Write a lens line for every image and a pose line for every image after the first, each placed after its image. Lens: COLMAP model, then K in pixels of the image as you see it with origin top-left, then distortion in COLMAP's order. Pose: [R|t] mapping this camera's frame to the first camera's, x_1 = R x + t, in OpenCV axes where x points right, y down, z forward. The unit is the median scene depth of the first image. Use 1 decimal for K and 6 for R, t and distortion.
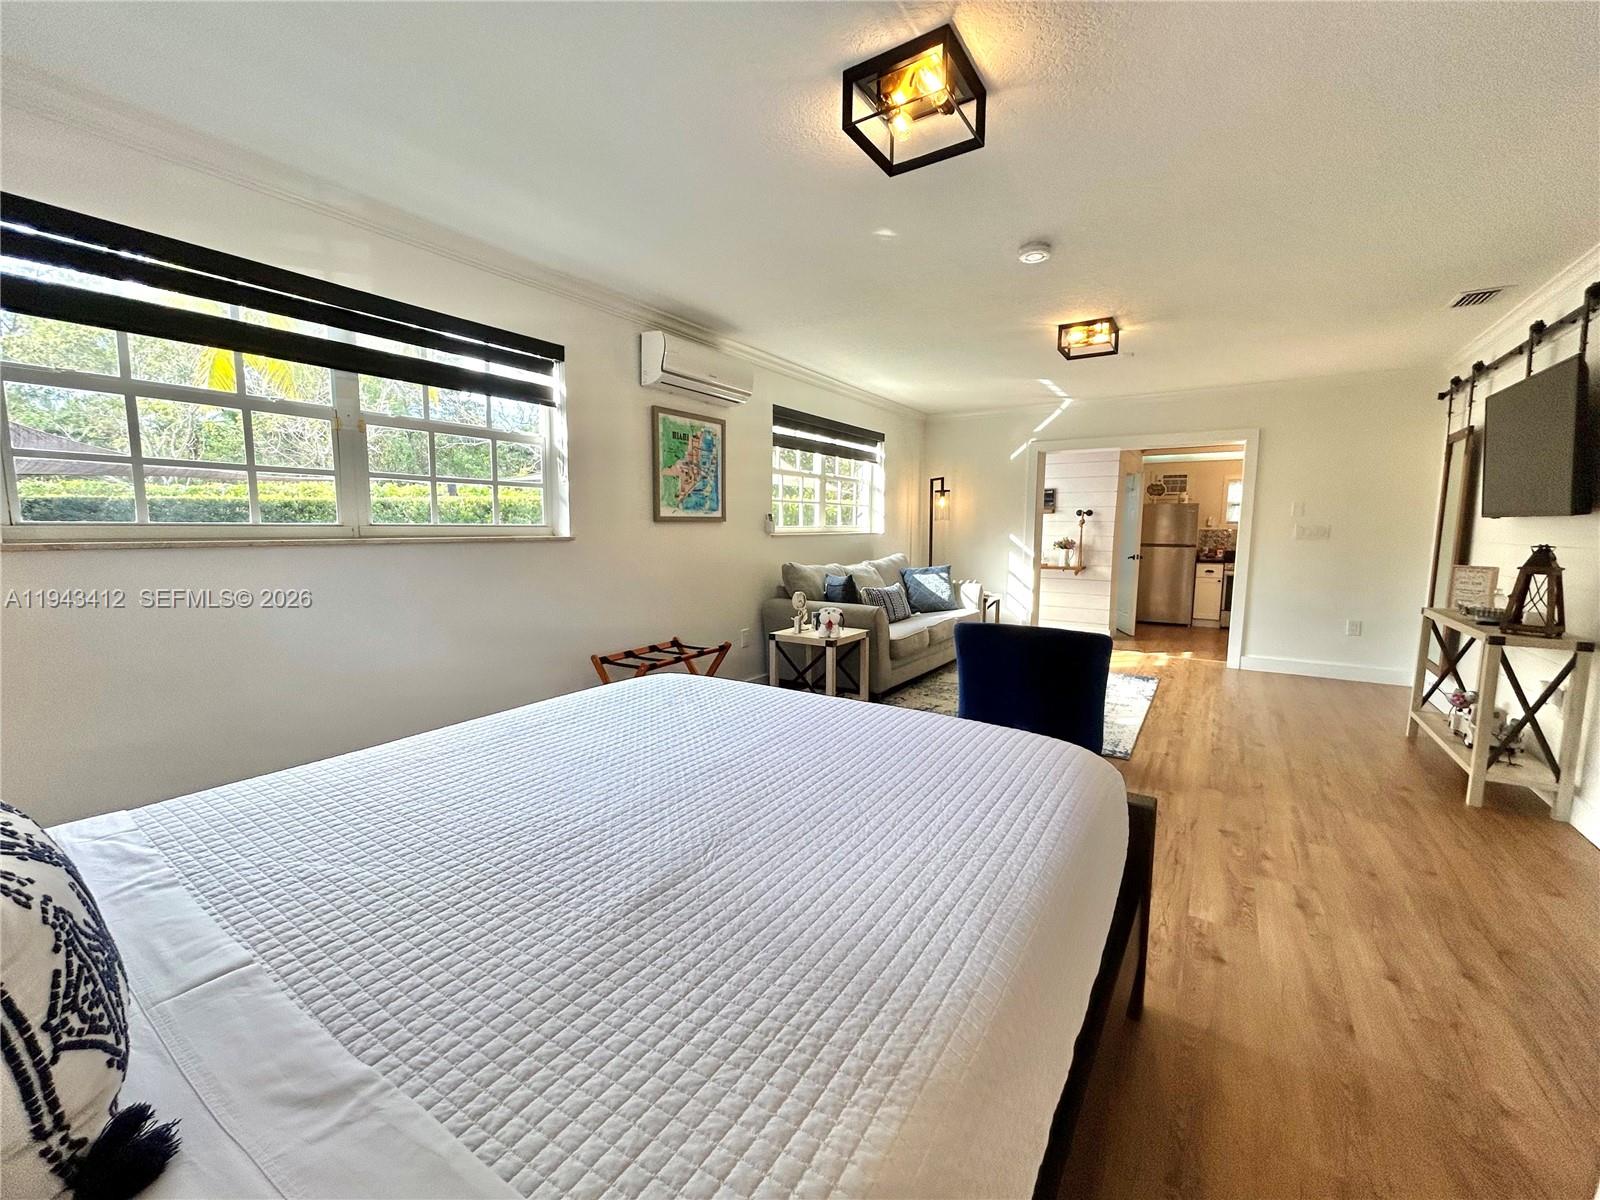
lens RADIAL K [[644.3, 0, 798.2], [0, 644.3, 596.9], [0, 0, 1]] dist [-0.000571, 0.000374]
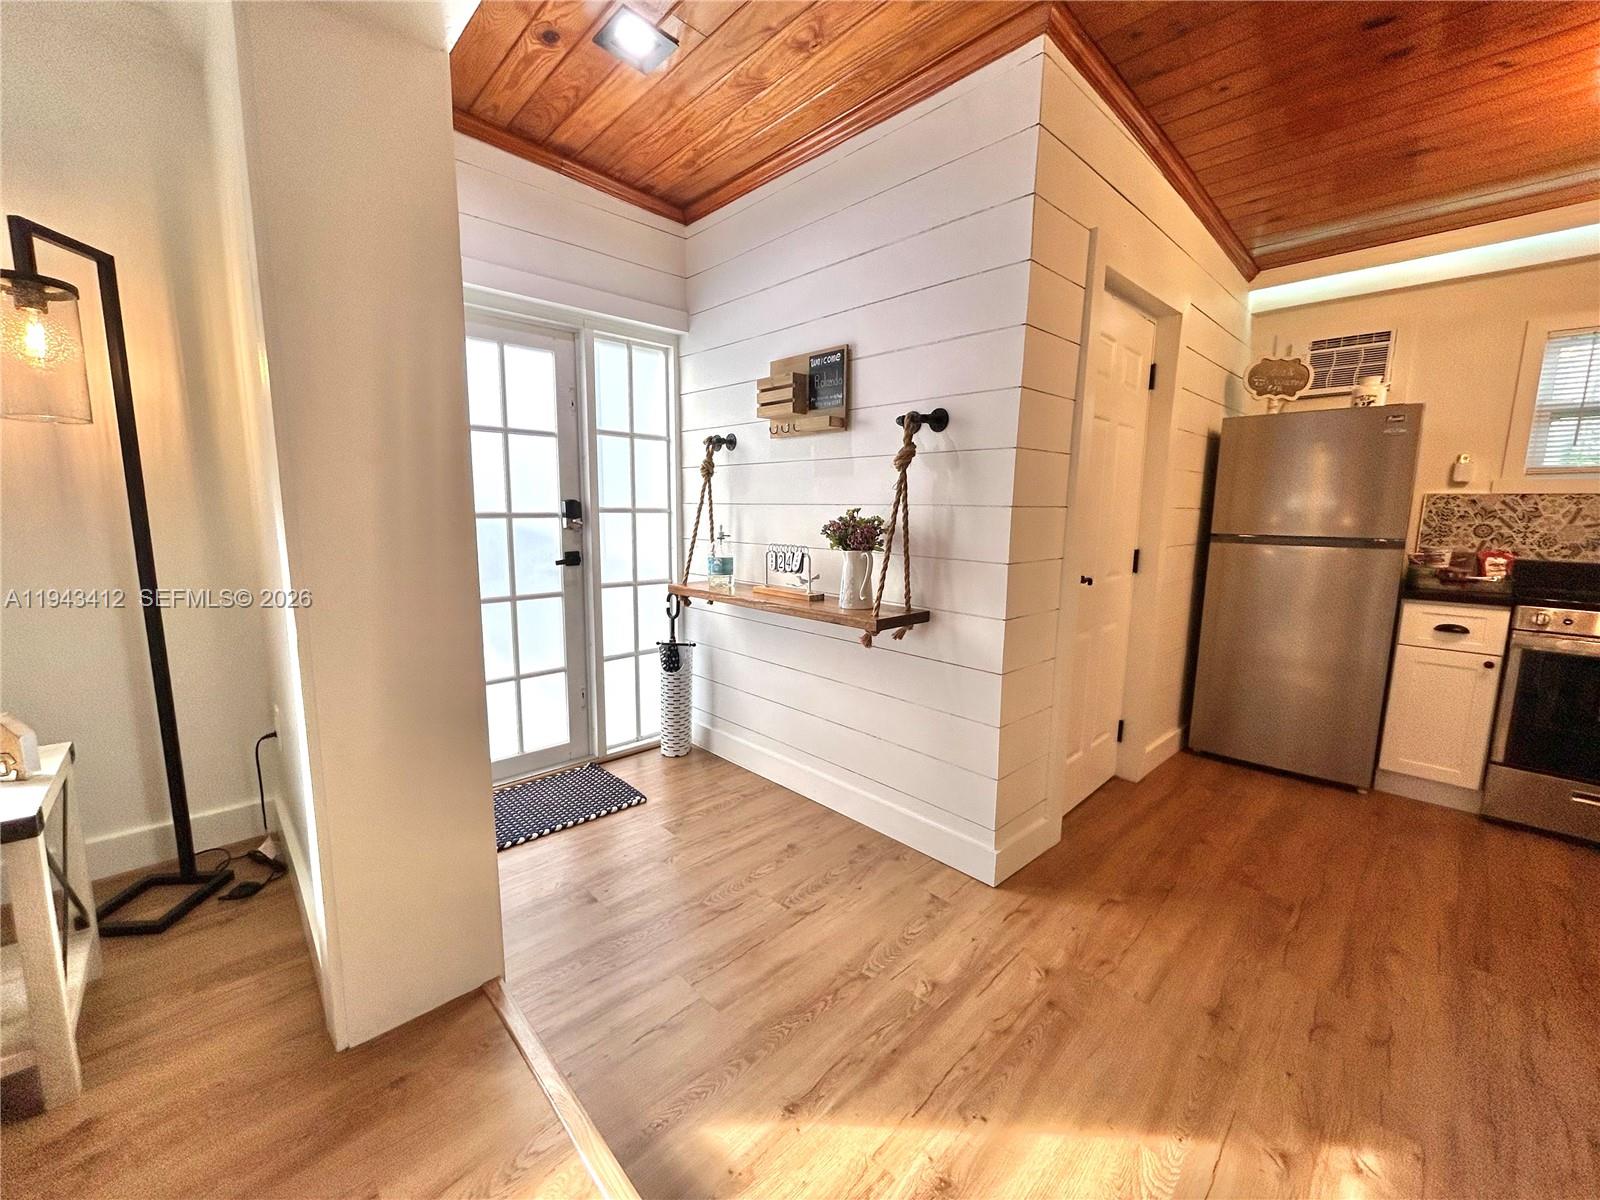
lens RADIAL K [[644.3, 0, 796.7], [0, 644.3, 599.2], [0, 0, 1]] dist [-0.000571, 0.000374]
pose [[0.974302, 0.039642, -0.221730, 0.610393], [-0.031984, 0.998765, 0.038023, -0.083681], [0.222964, -0.029954, 0.974366, 0.958142]]
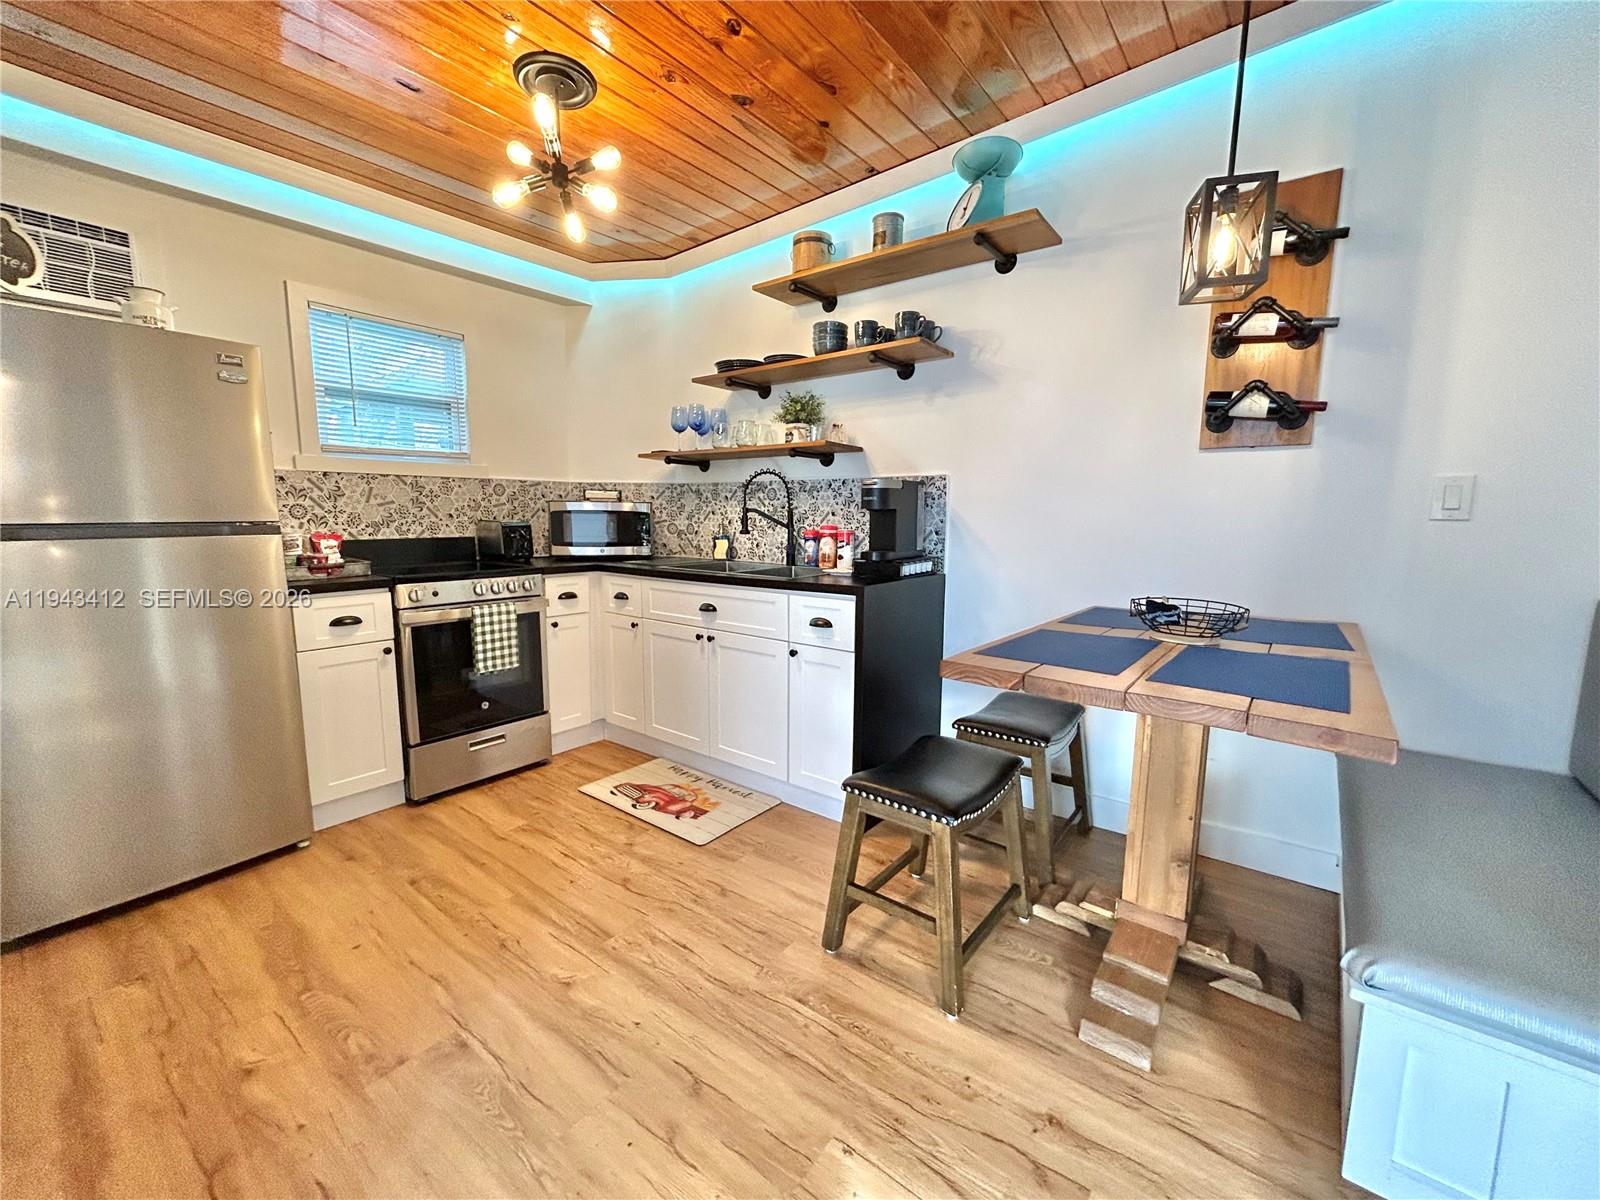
lens RADIAL K [[644.3, 0, 795.3], [0, 644.3, 598.7], [0, 0, 1]] dist [-0.000571, 0.000374]
pose [[0.090336, -0.137421, 0.986385, 0.593403], [0.102648, 0.986444, 0.128028, -0.096777], [-0.990607, 0.089685, 0.103217, 1.186860]]
